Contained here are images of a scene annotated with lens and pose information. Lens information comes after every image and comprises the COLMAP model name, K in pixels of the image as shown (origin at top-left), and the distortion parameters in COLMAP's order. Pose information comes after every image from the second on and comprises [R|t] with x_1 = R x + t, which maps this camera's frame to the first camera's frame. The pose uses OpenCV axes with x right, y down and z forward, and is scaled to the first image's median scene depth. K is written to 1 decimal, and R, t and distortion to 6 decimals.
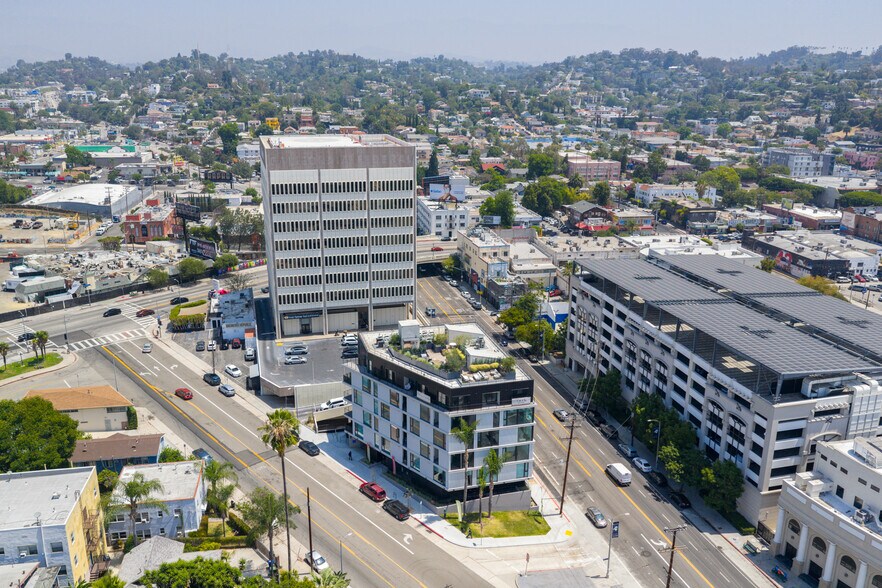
lens RADIAL K [[728.6, 0, 443.4], [0, 728.6, 290.7], [0, 0, 1]] dist [0.023479, -0.035106]
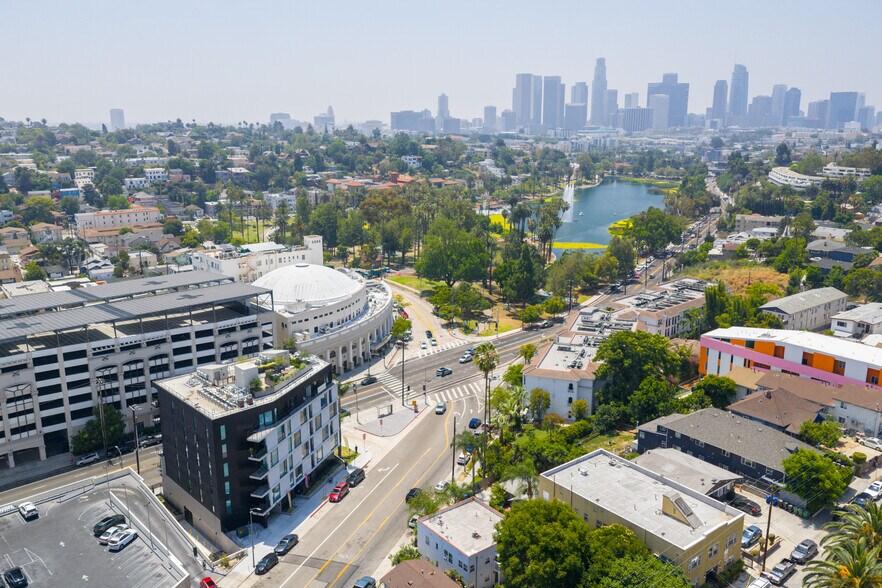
lens RADIAL K [[728.6, 0, 444.5], [0, 728.6, 294.7], [0, 0, 1]] dist [0.023479, -0.035106]
pose [[-0.460417, -0.218946, 0.860279, -0.714317], [0.251580, 0.897190, 0.362984, -0.237560], [-0.851307, 0.383553, -0.357999, 0.782603]]
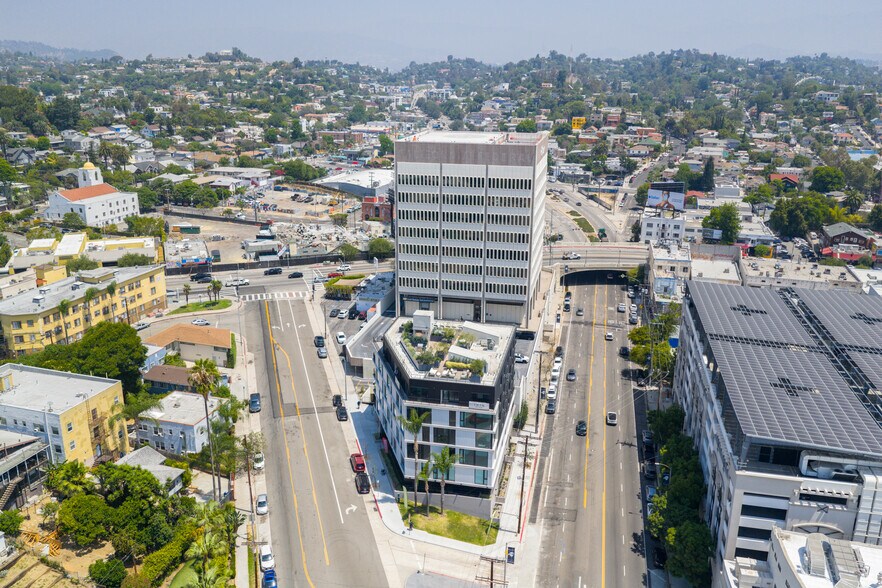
lens RADIAL K [[728.6, 0, 443.4], [0, 728.6, 289.5], [0, 0, 1]] dist [0.023479, -0.035106]
pose [[0.883681, 0.135236, -0.448128, 0.314106], [-0.135958, 0.990238, 0.030733, -0.017484], [0.447910, 0.033769, 0.893441, 0.063078]]
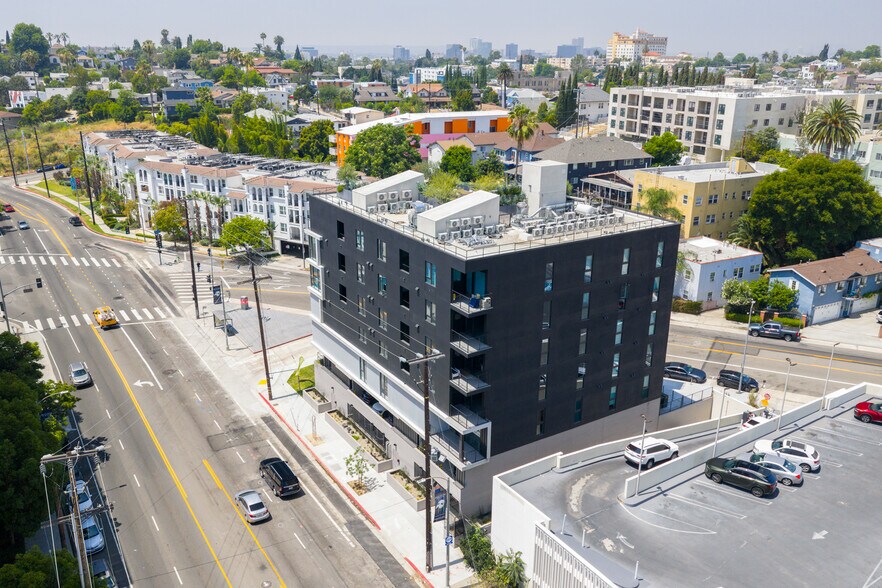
lens RADIAL K [[728.6, 0, 441.2], [0, 728.6, 291.5], [0, 0, 1]] dist [0.023479, -0.035106]
pose [[-0.956830, 0.076258, -0.280464, 0.131553], [-0.099326, 0.821077, 0.562110, -0.122653], [0.273148, 0.565701, -0.778057, 1.040932]]
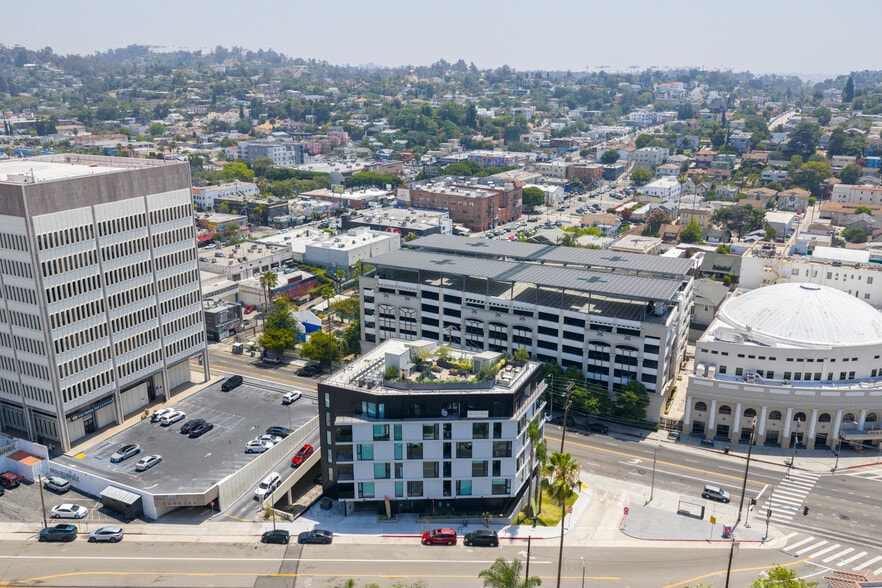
lens RADIAL K [[728.6, 0, 444.3], [0, 728.6, 292.1], [0, 0, 1]] dist [0.023479, -0.035106]
pose [[0.658826, -0.221790, 0.718858, -0.461792], [0.218480, 0.970778, 0.099280, -0.073908], [-0.719871, 0.091648, 0.688031, 0.237871]]
